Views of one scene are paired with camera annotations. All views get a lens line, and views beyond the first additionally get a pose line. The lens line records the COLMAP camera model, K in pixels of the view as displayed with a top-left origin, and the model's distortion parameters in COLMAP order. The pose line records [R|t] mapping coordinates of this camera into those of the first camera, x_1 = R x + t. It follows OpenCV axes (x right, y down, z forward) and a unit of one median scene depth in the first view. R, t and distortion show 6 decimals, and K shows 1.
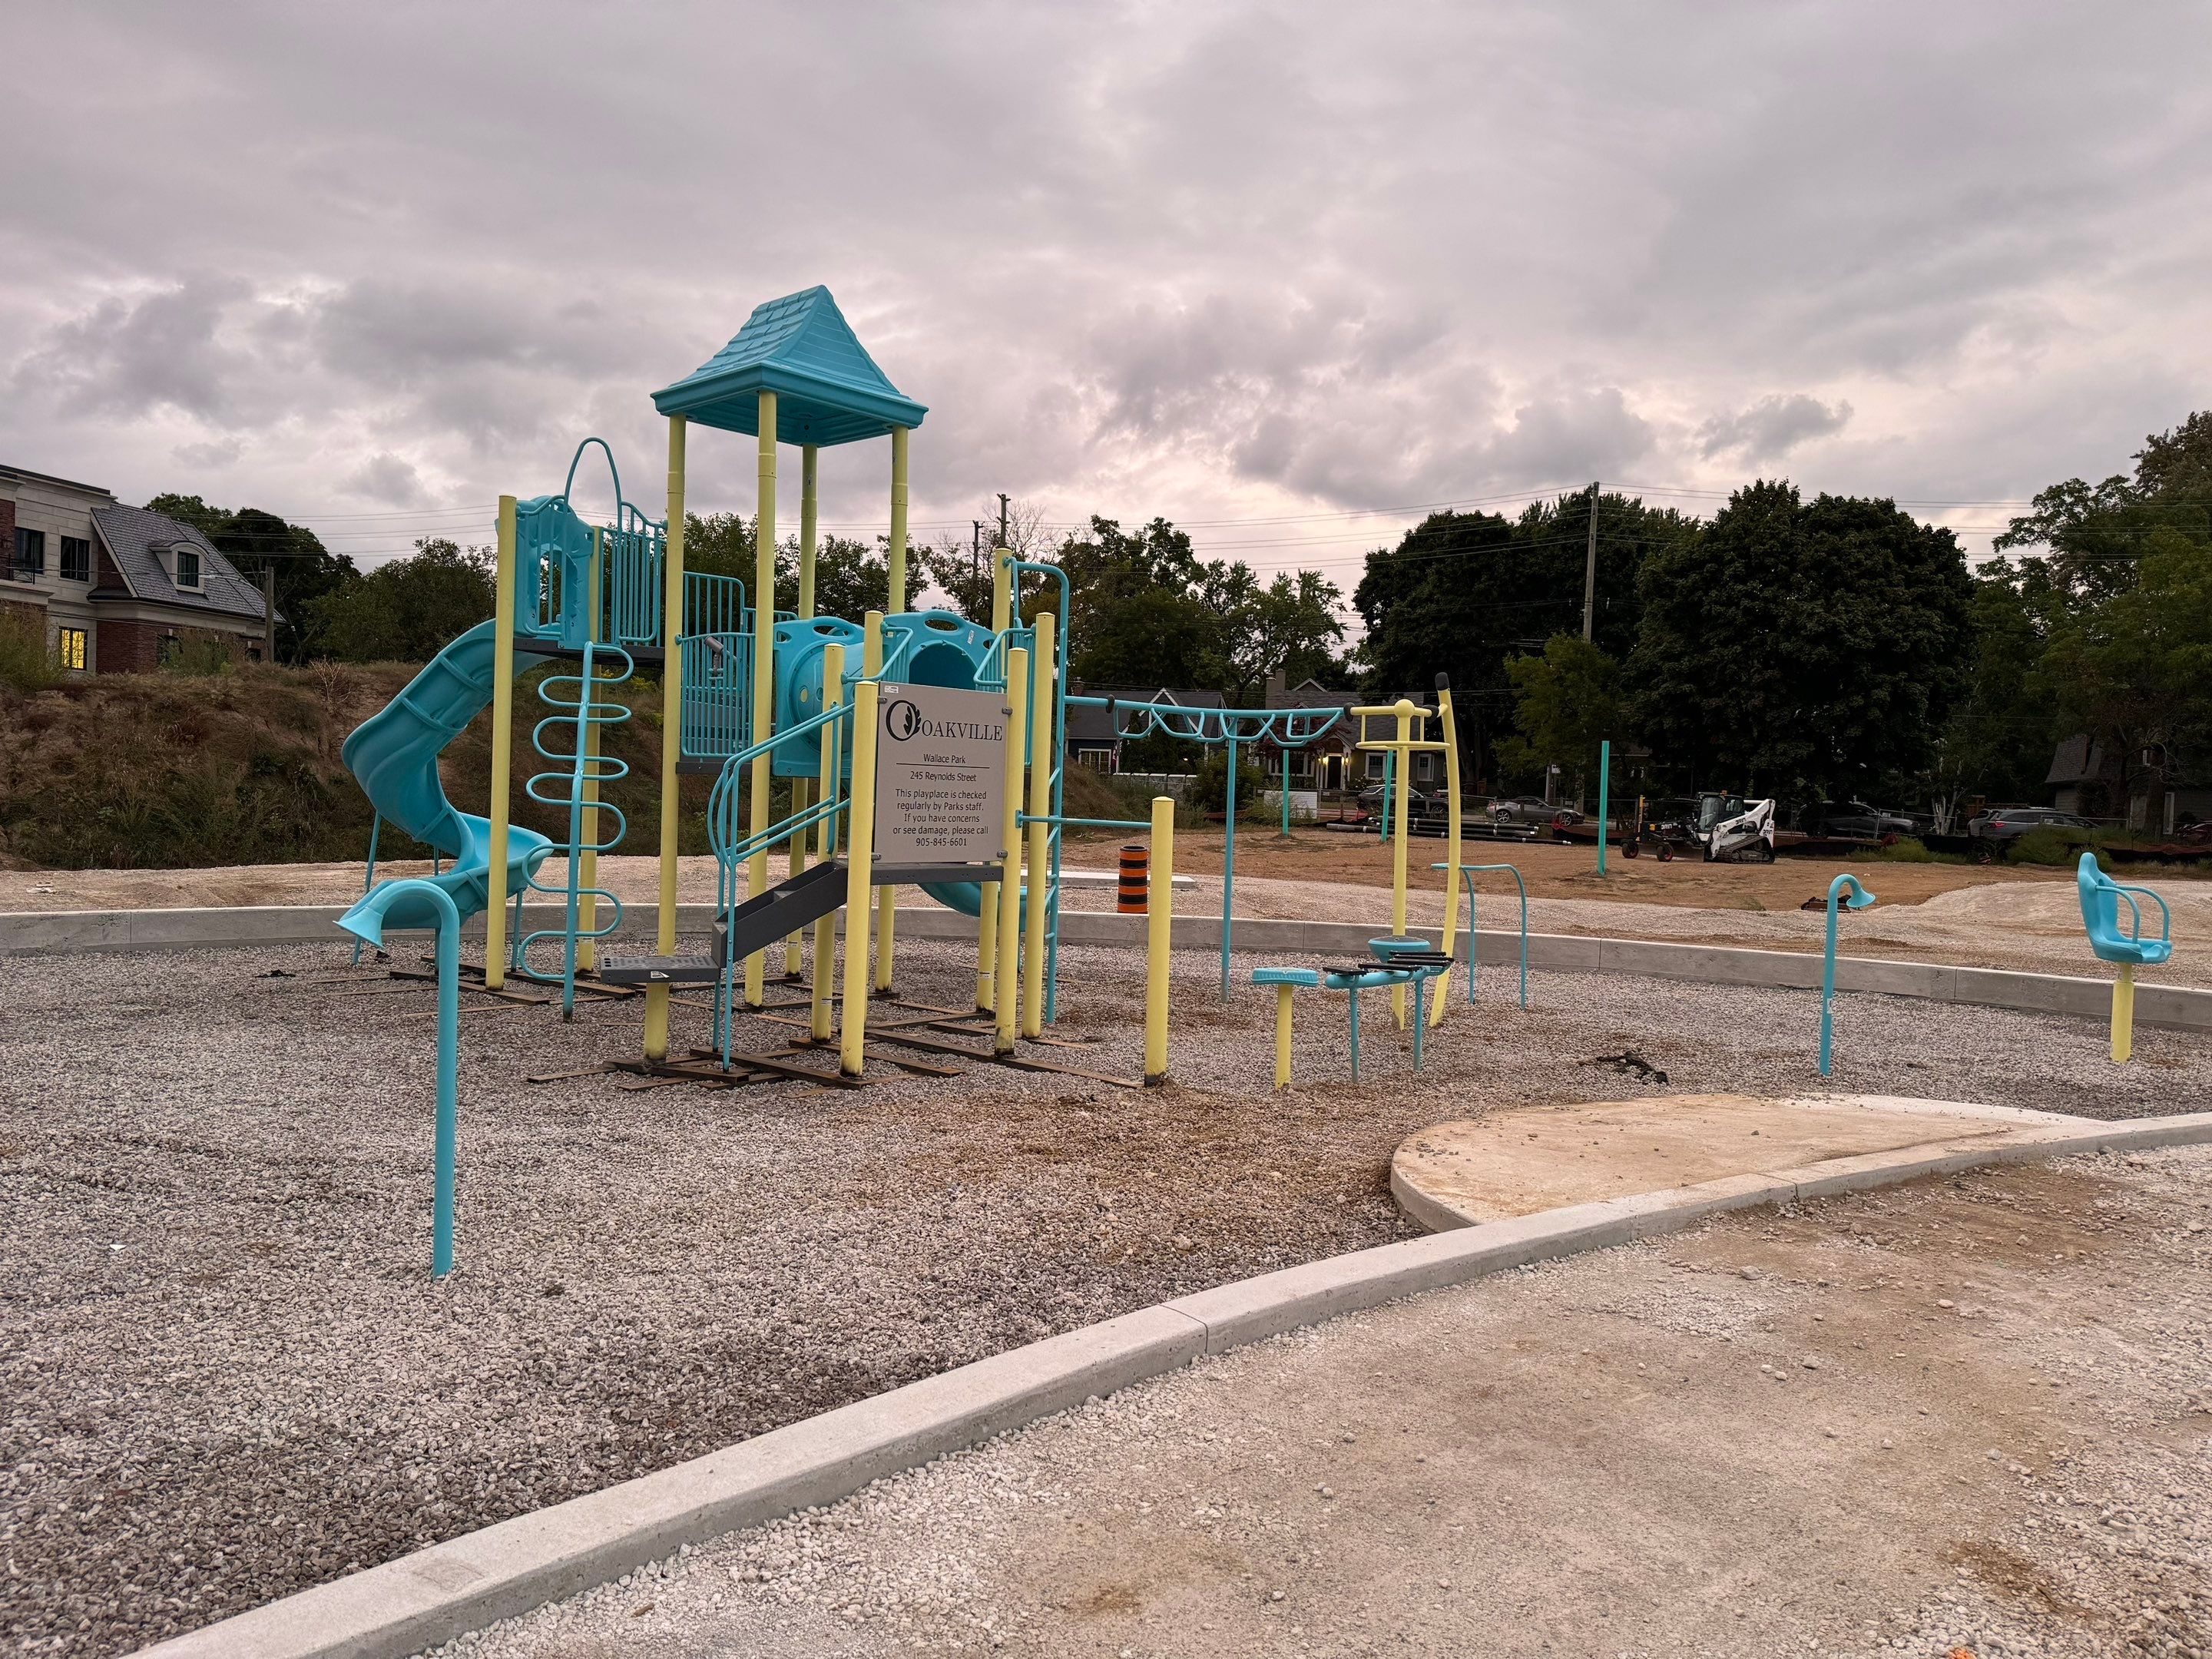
lens RADIAL K [[1573.5, 0, 1125.9], [0, 1573.5, 881.6], [0, 0, 1]] dist [0.057014, -0.069162]
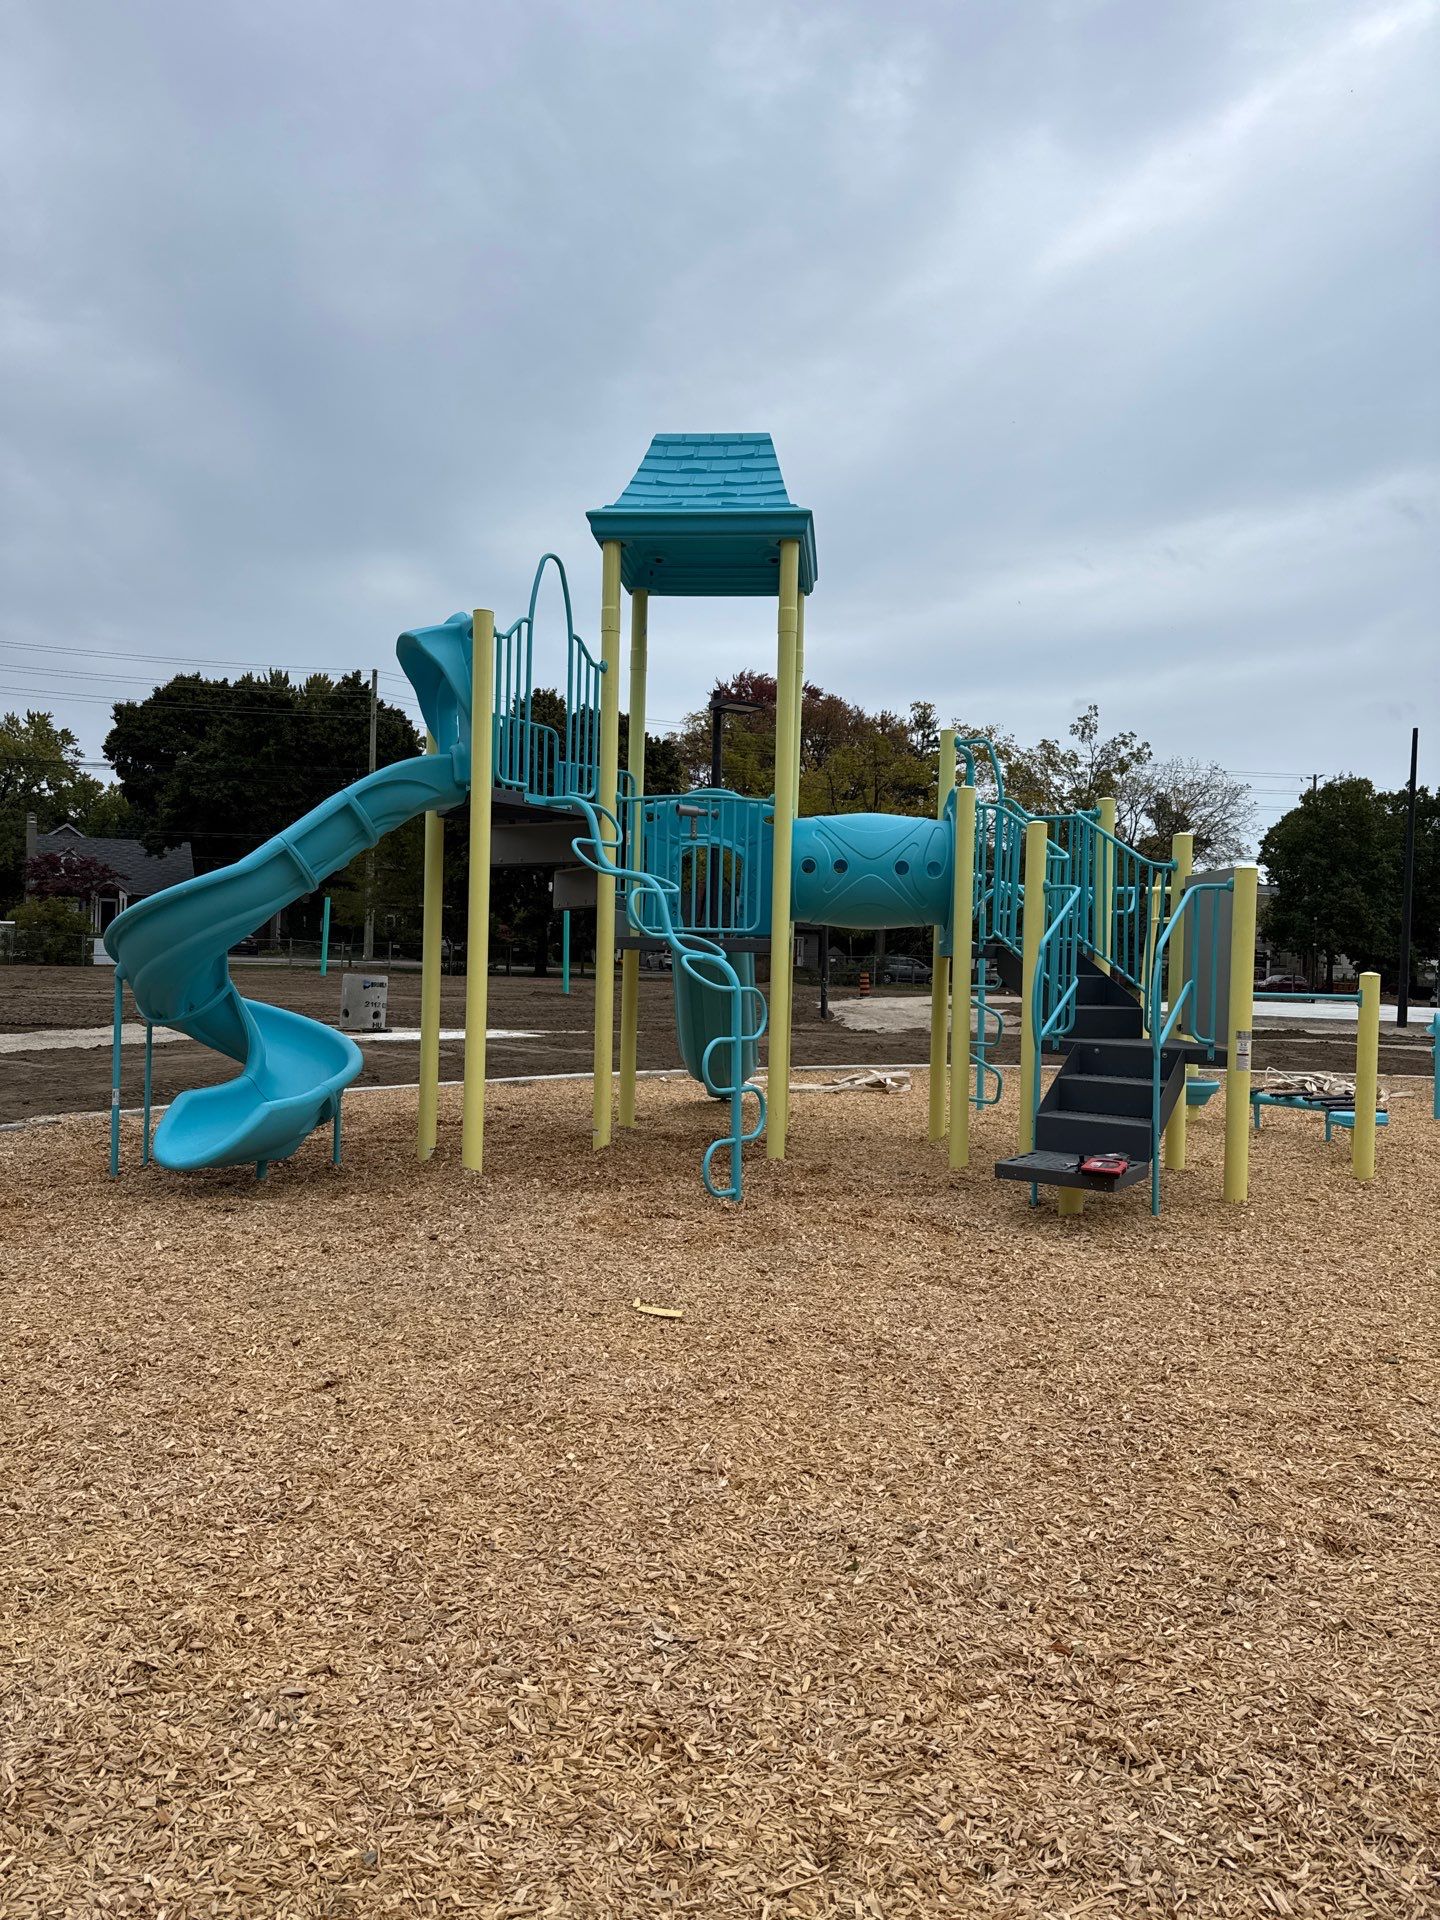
lens RADIAL K [[1365.8, 0, 728.2], [0, 1365.8, 966.2], [0, 0, 1]] dist [0.057014, -0.069162]
pose [[0.775013, -0.022298, 0.631552, -0.405911], [0.041537, 0.999014, -0.015700, -0.025966], [-0.630579, 0.038400, 0.775175, 0.216035]]
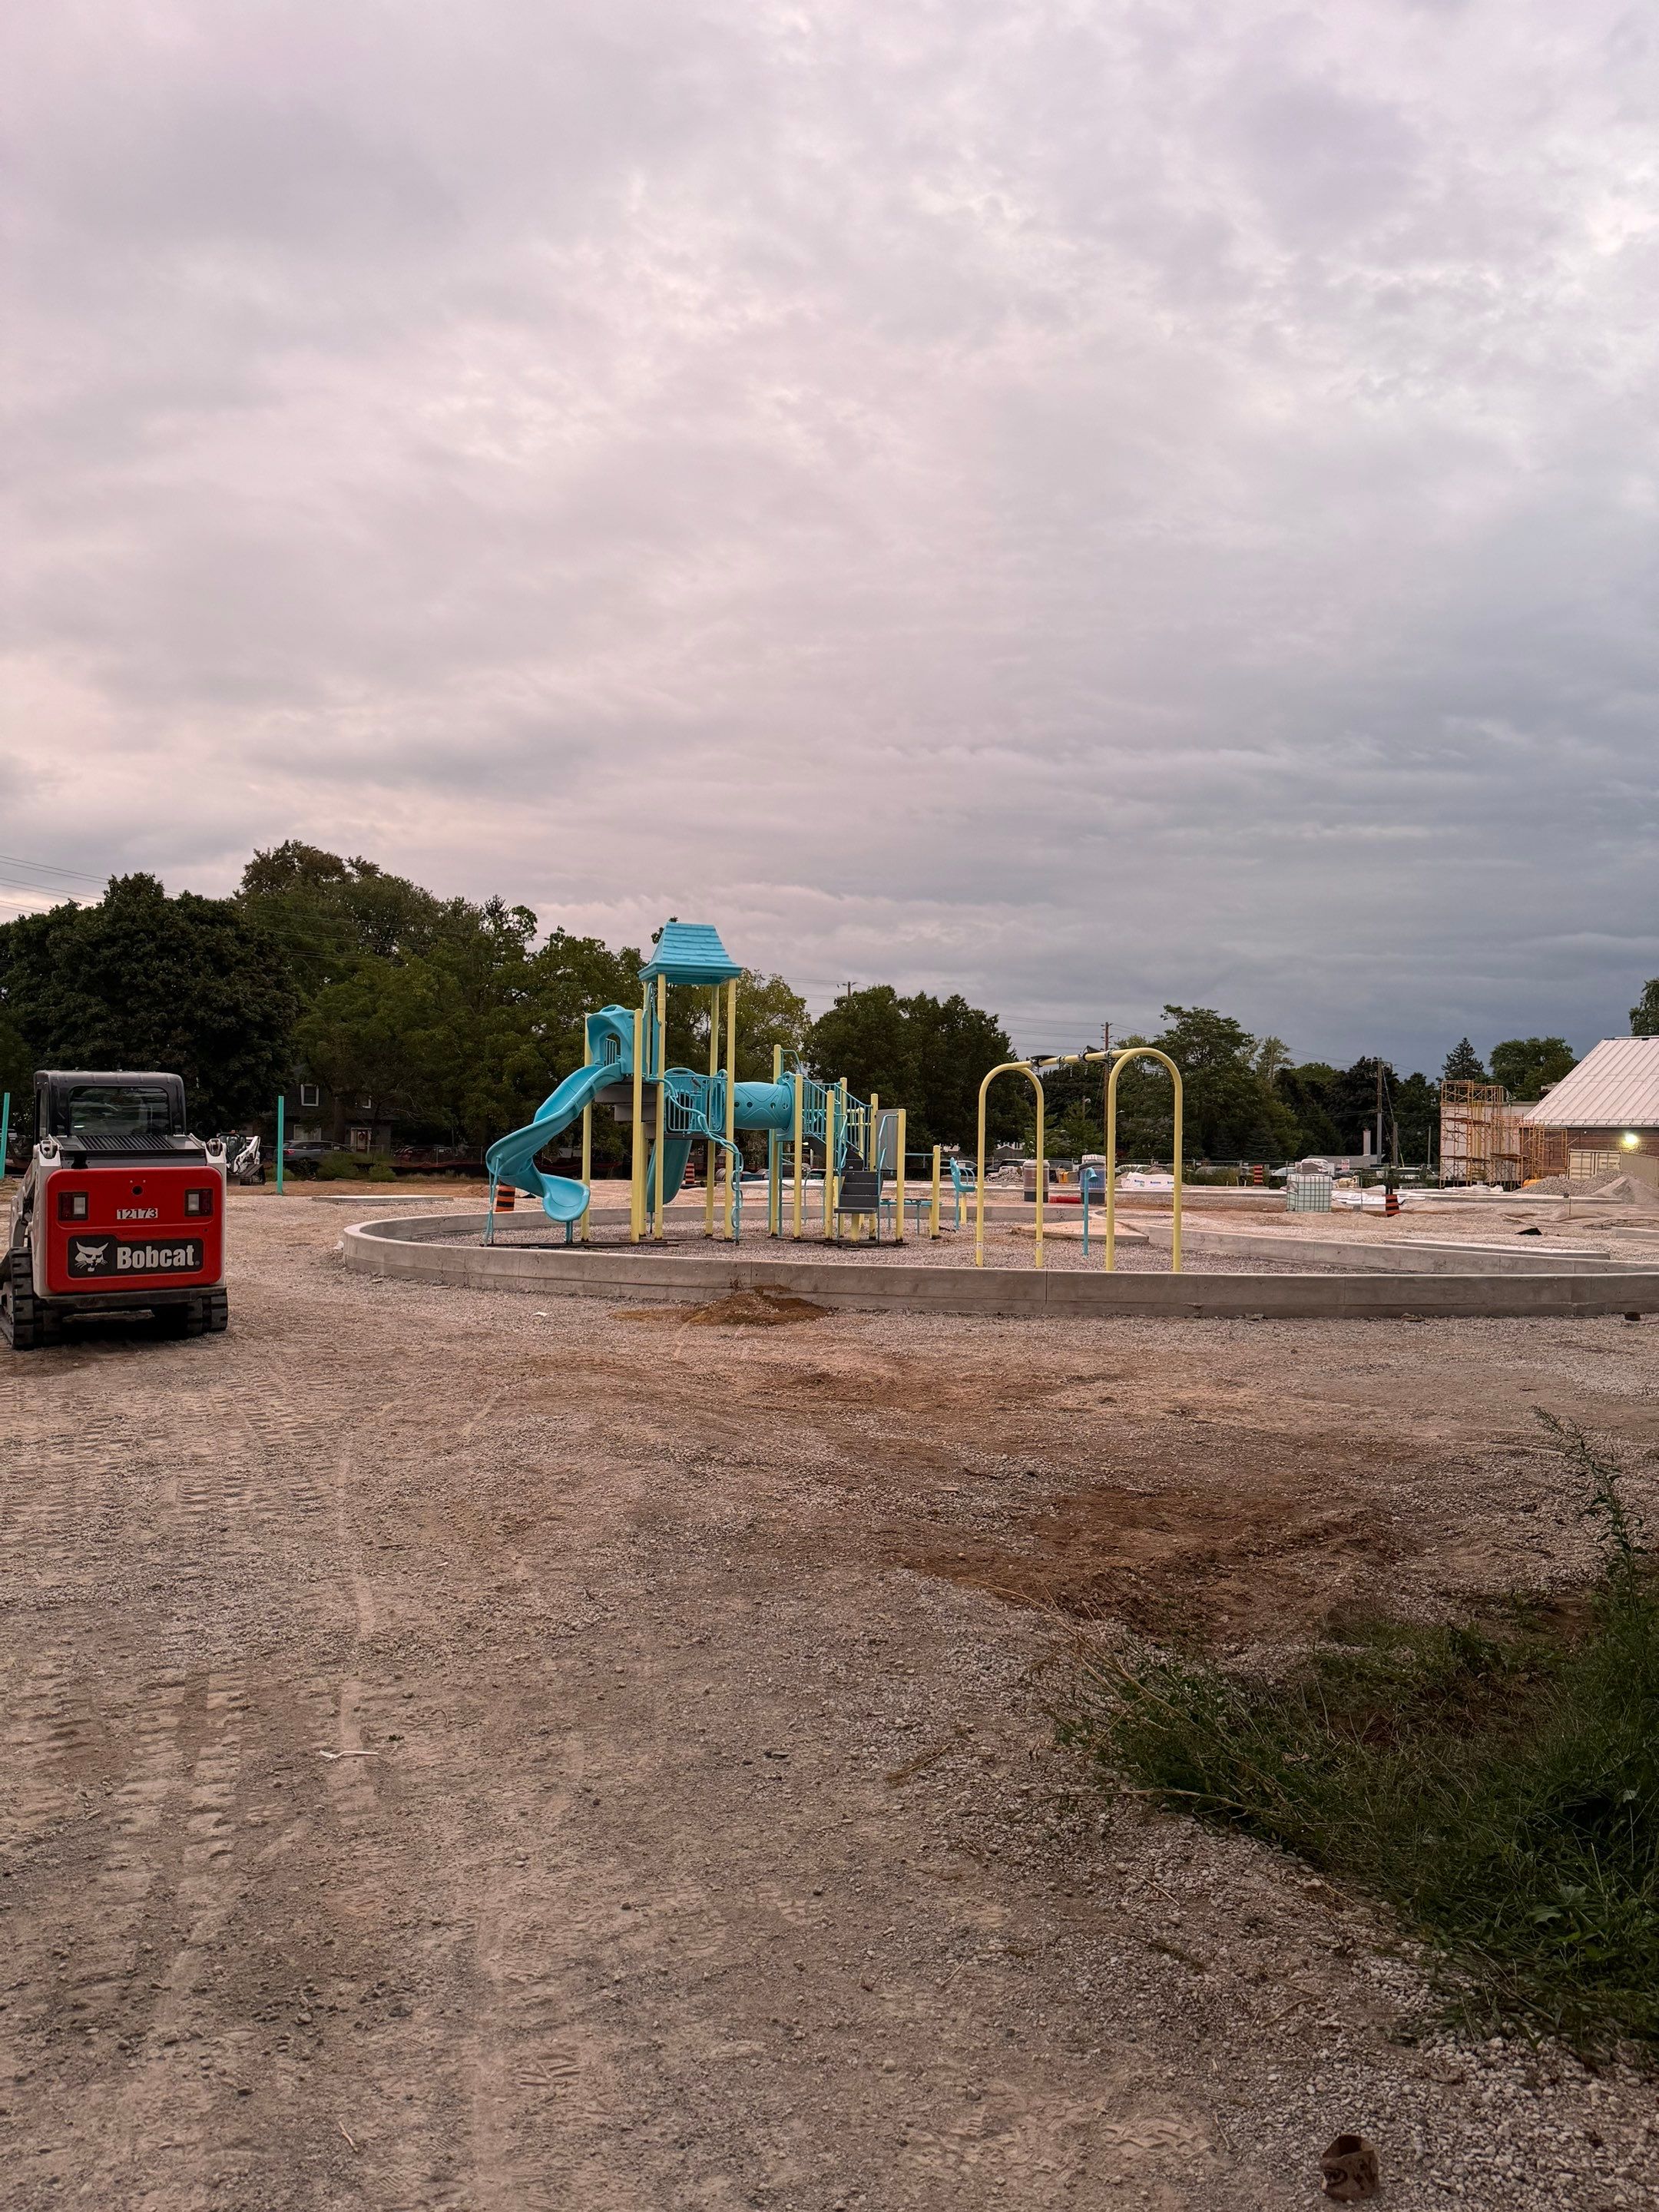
lens RADIAL K [[1662.9, 0, 836.8], [0, 1662.9, 1098.4], [0, 0, 1]] dist [0.128110, 0.005916]
pose [[0.458453, 0.004325, 0.888708, -1.244576], [0.055286, 0.997913, -0.033377, -0.020032], [-0.886998, 0.064435, 0.457256, -0.136270]]
